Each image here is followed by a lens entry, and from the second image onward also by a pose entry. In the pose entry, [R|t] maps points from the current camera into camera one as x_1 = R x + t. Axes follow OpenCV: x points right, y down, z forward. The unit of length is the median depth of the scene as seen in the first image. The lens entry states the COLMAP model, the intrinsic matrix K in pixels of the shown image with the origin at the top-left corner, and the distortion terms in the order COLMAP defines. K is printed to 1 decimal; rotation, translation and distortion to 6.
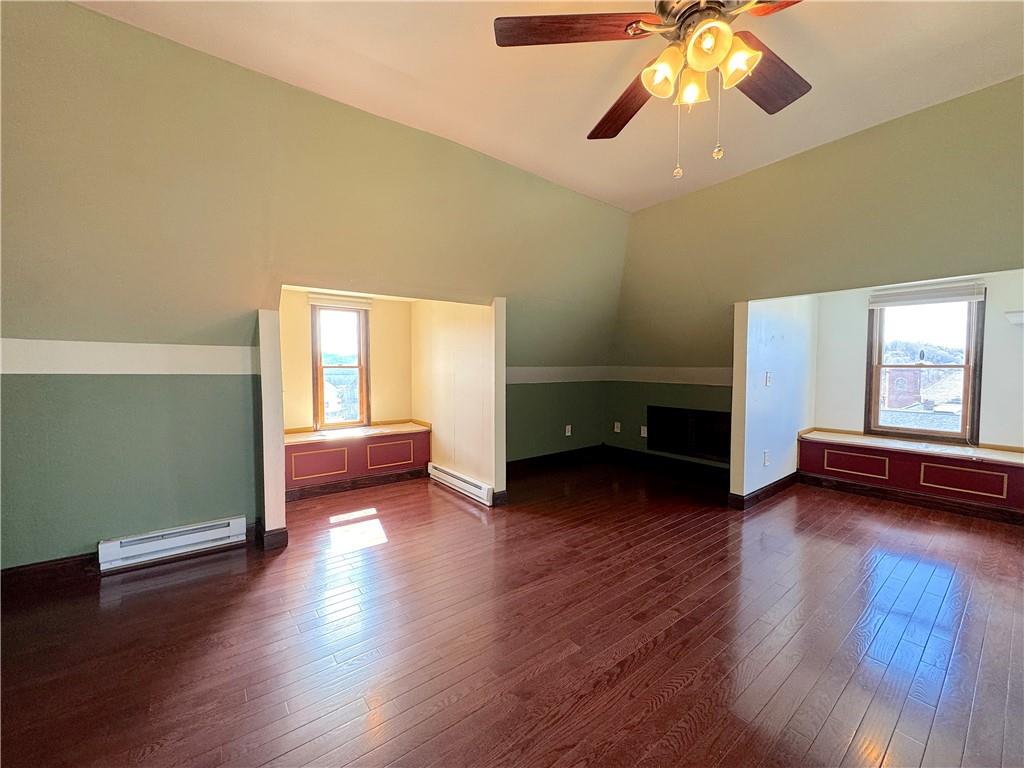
lens RADIAL K [[407.3, 0, 512.3], [0, 407.3, 382.7], [0, 0, 1]] dist [-0.005611, 0.000119]
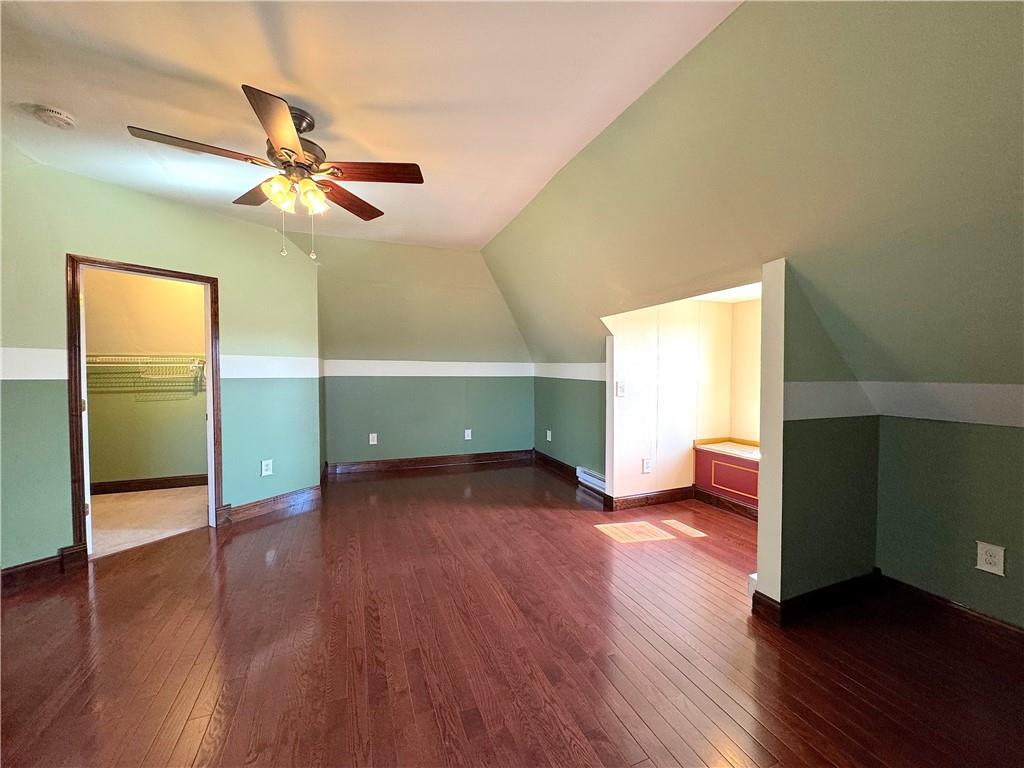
lens RADIAL K [[407.3, 0, 510.4], [0, 407.3, 383.0], [0, 0, 1]] dist [-0.005611, 0.000119]
pose [[-0.282323, 0.025637, -0.958977, 0.633099], [-0.040515, 0.998432, 0.038619, -0.044374], [0.958464, 0.049756, -0.280842, 0.812525]]
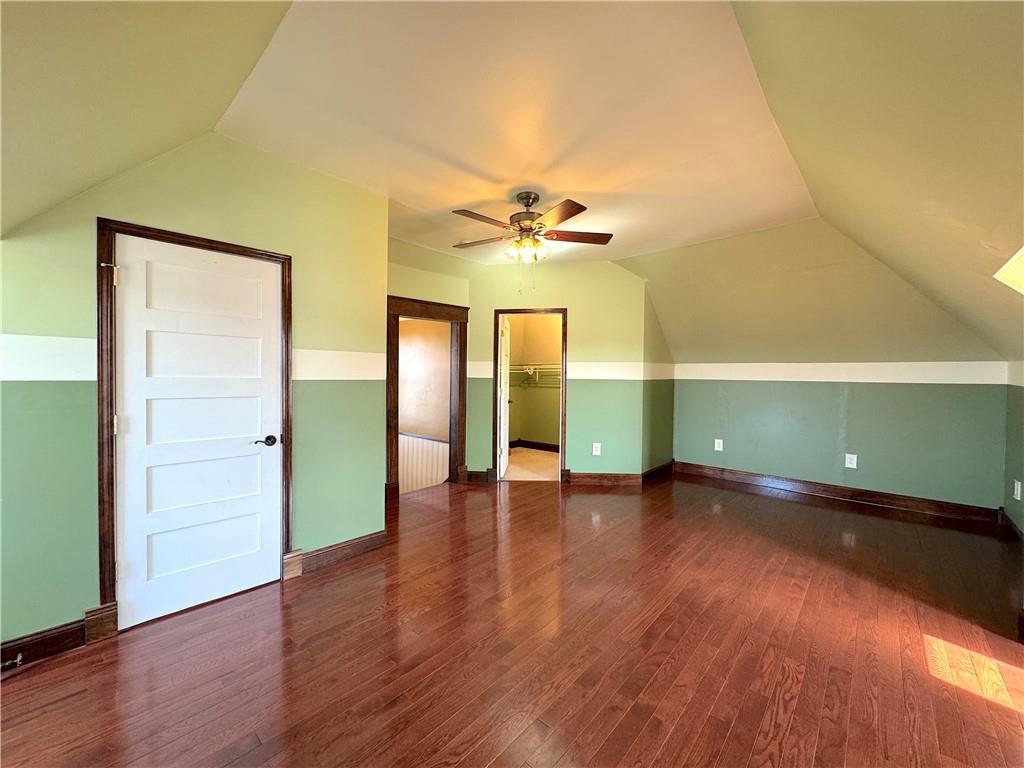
lens RADIAL K [[407.3, 0, 509.3], [0, 407.3, 379.3], [0, 0, 1]] dist [-0.005611, 0.000119]
pose [[-0.985361, -0.006105, -0.170373, 0.335293], [-0.015045, 0.998574, 0.051230, -0.055164], [0.169817, 0.053044, -0.984047, 1.178347]]
